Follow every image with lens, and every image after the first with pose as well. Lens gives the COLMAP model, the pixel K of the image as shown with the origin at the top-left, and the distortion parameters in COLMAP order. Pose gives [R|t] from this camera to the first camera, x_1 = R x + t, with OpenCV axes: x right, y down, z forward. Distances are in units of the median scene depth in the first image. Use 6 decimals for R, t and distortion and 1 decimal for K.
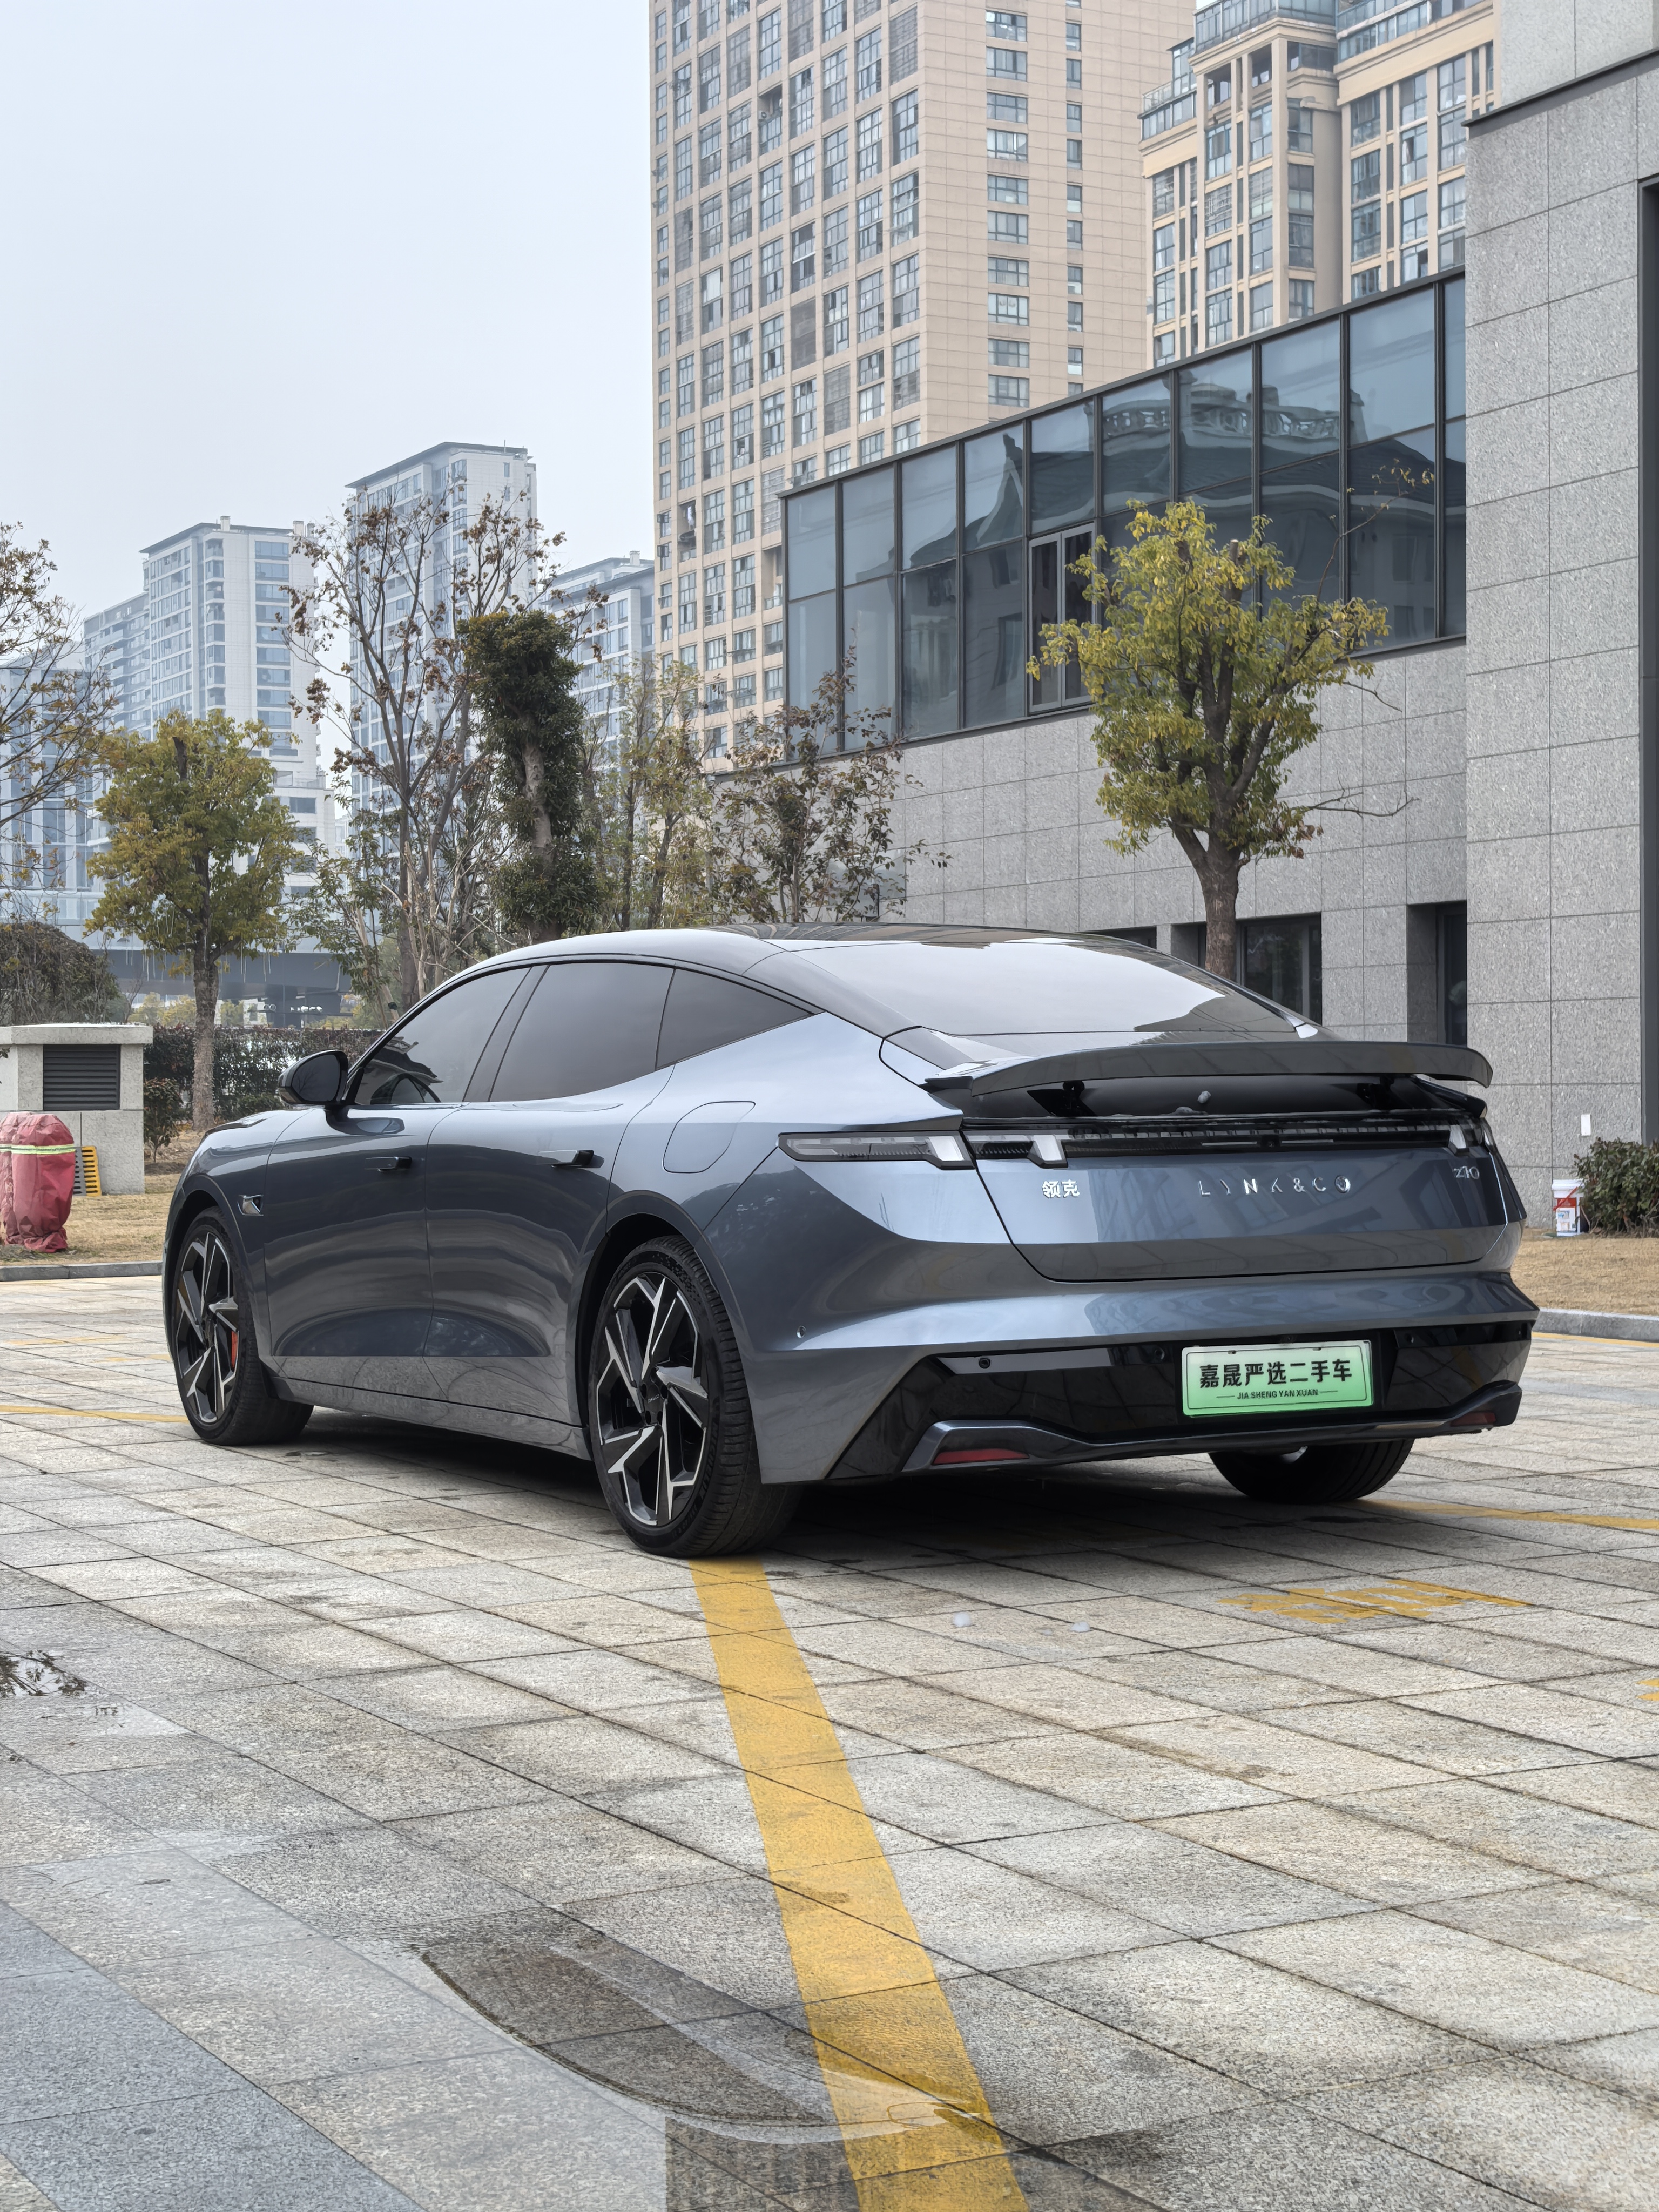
lens RADIAL K [[3524.0, 0, 836.3], [0, 3524.0, 1101.6], [0, 0, 1]] dist [0.352819, -2.204070]
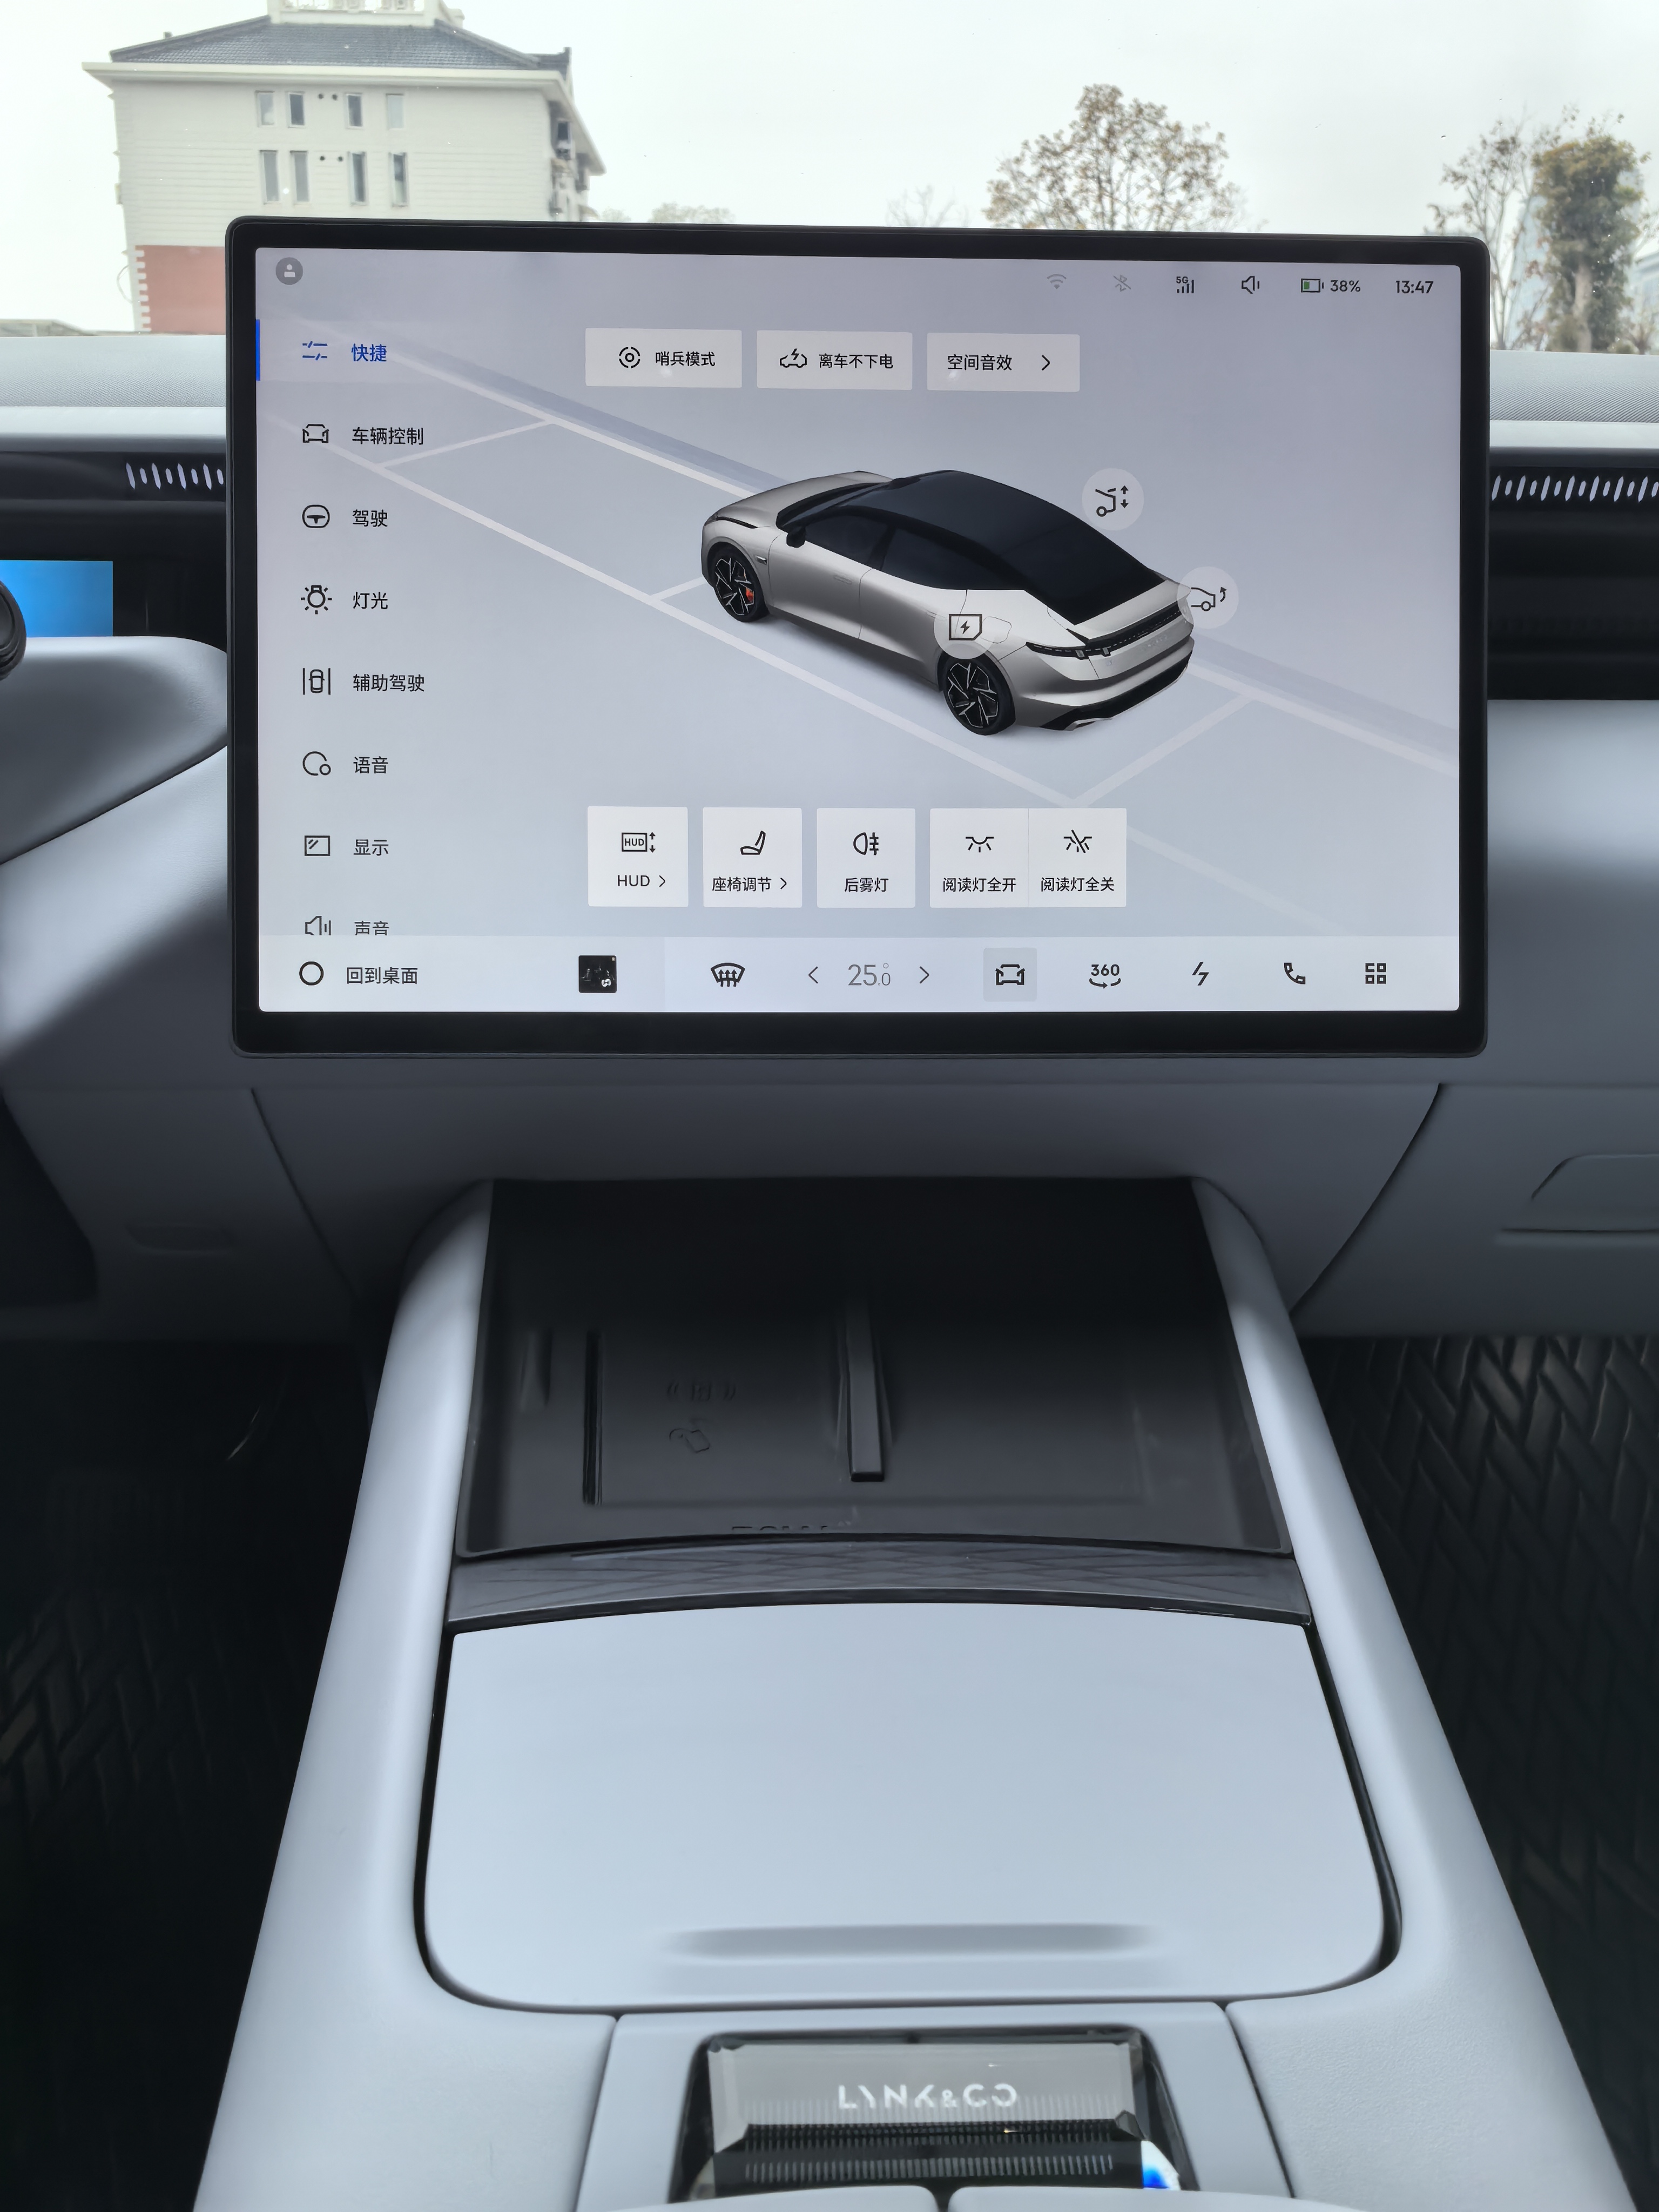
lens RADIAL K [[1784.8, 0, 850.6], [0, 1784.8, 1111.5], [0, 0, 1]] dist [0.007578, -0.009207]
pose [[0.894133, 0.152329, -0.421096, -0.010774], [-0.027284, 0.957149, 0.288308, 0.002808], [0.446969, -0.246297, 0.859975, 0.295800]]
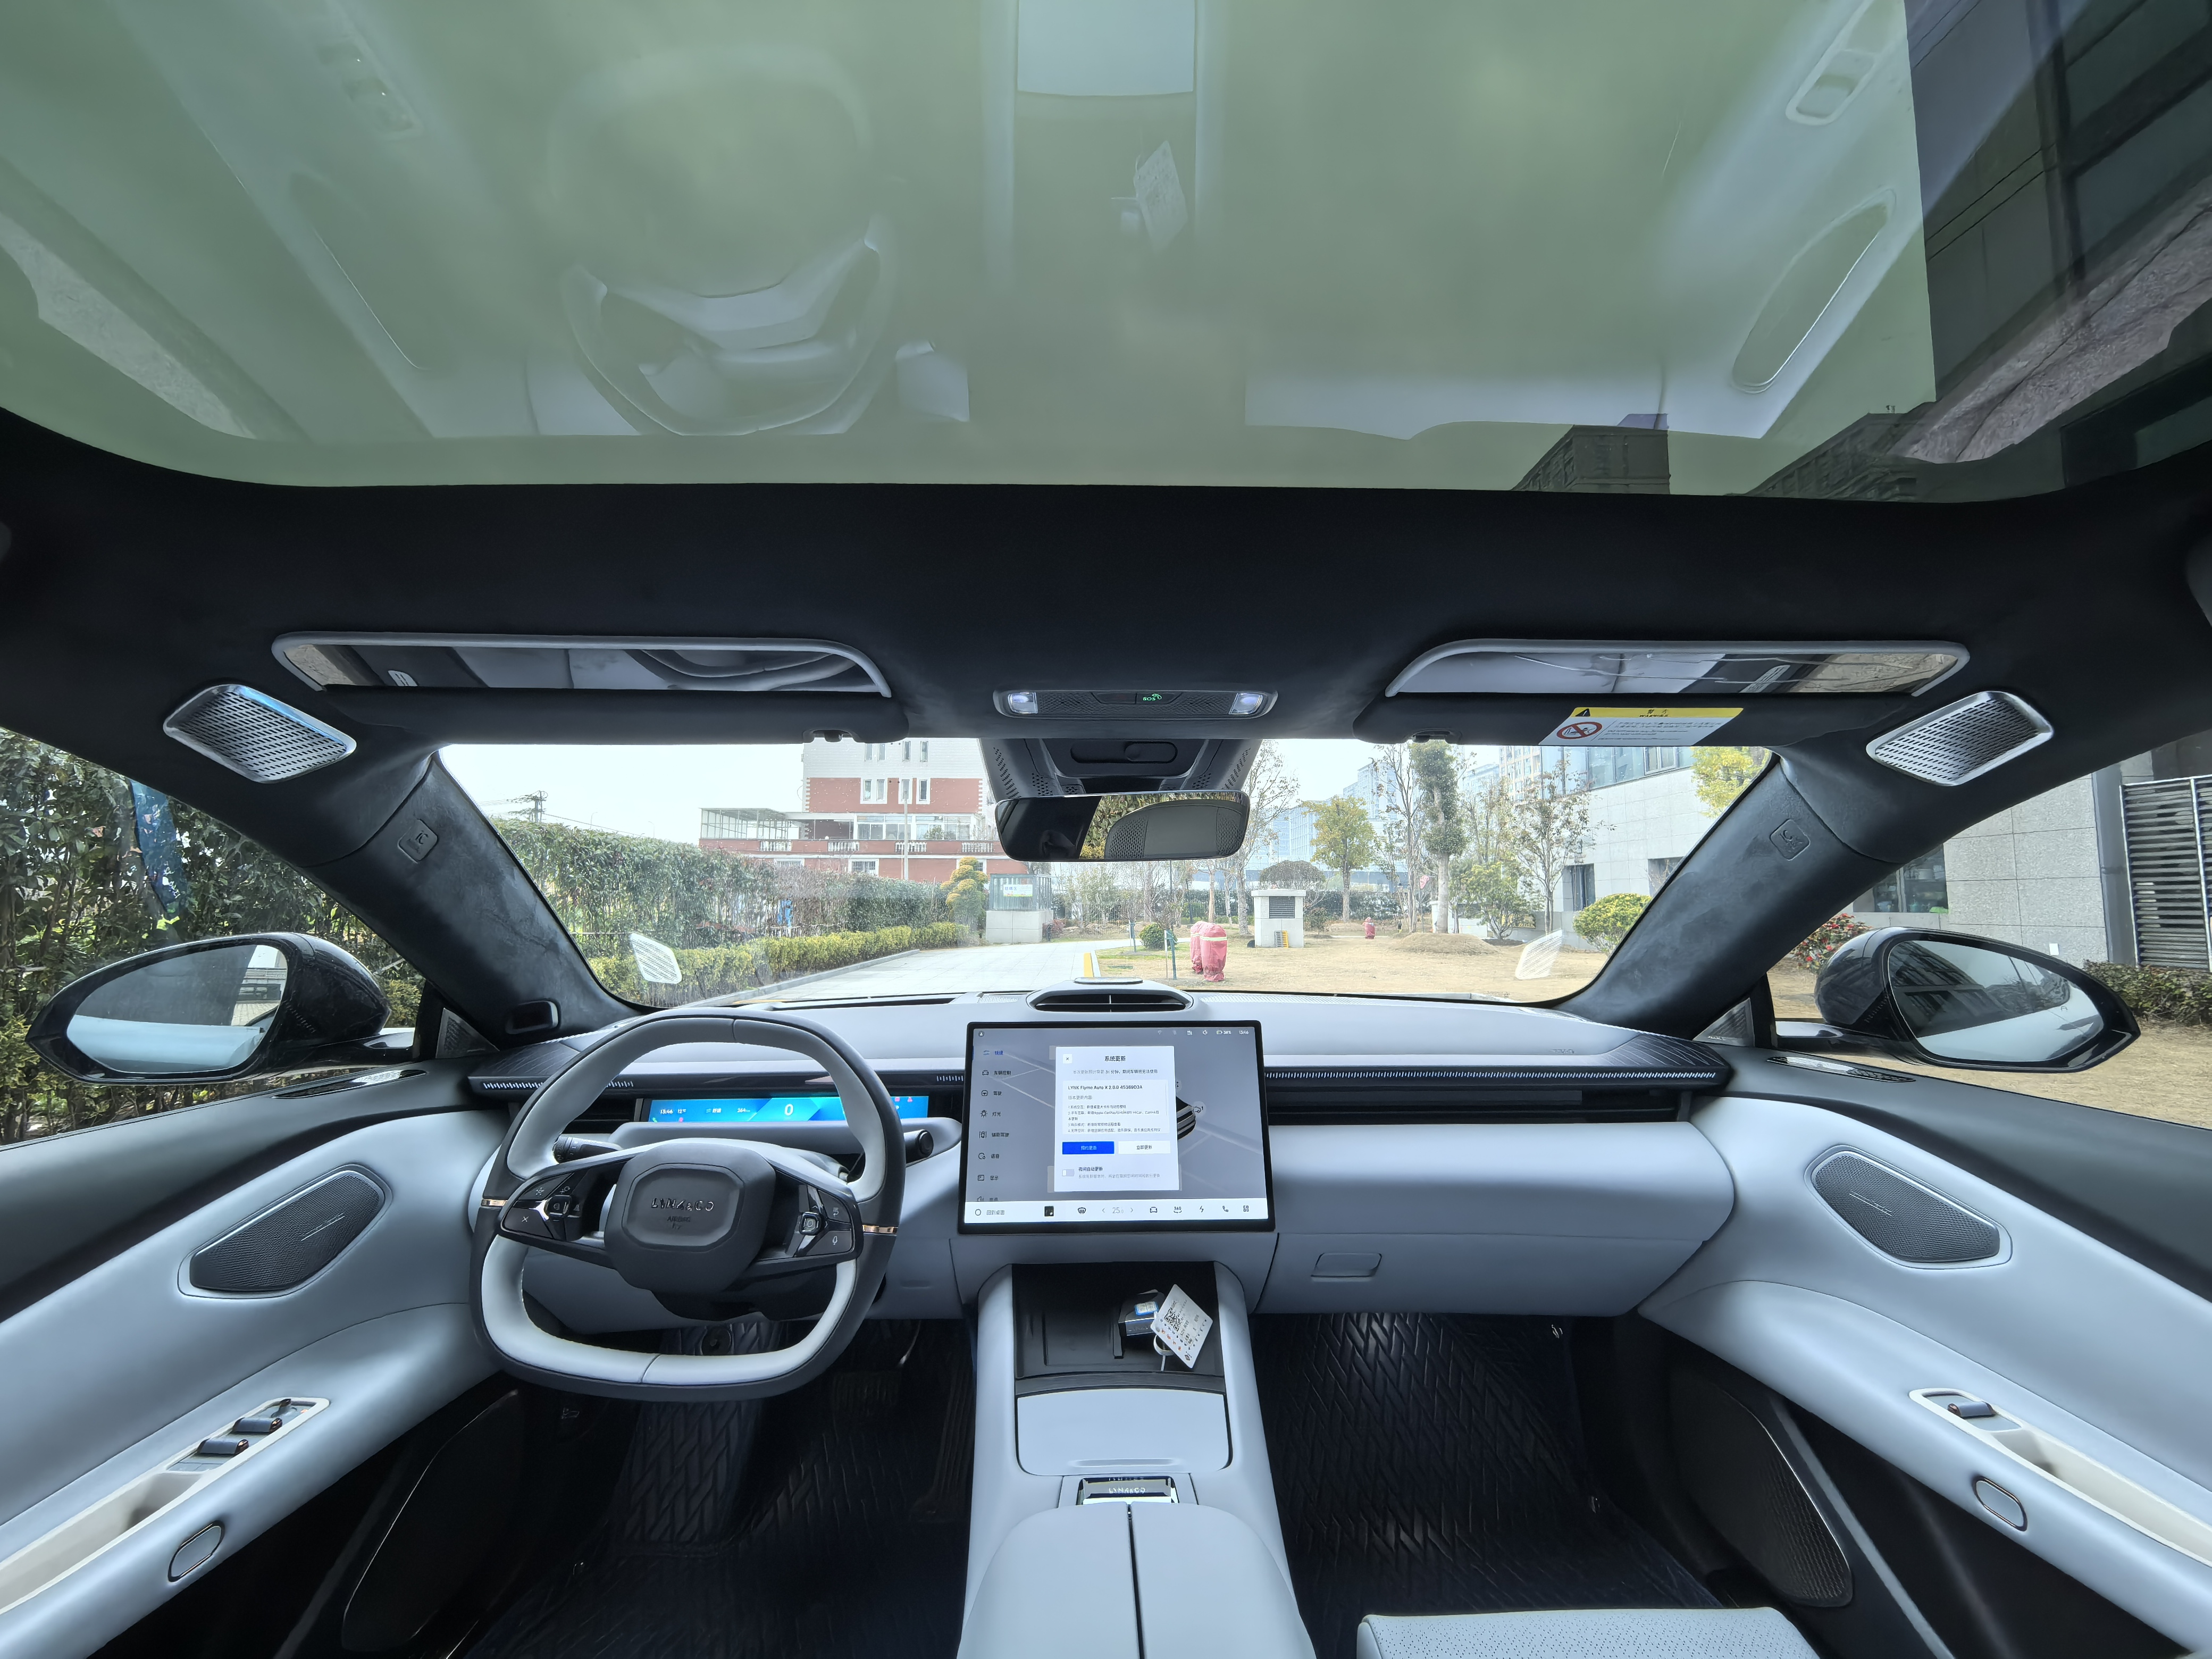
lens RADIAL K [[872.9, 0, 1111.8], [0, 872.9, 840.1], [0, 0, 1]] dist [0.021787, -0.000212]
pose [[0.889899, -0.020429, -0.455699, -0.002620], [-0.015994, 0.996985, -0.075929, -0.005148], [0.455877, 0.074857, 0.886889, 0.279970]]
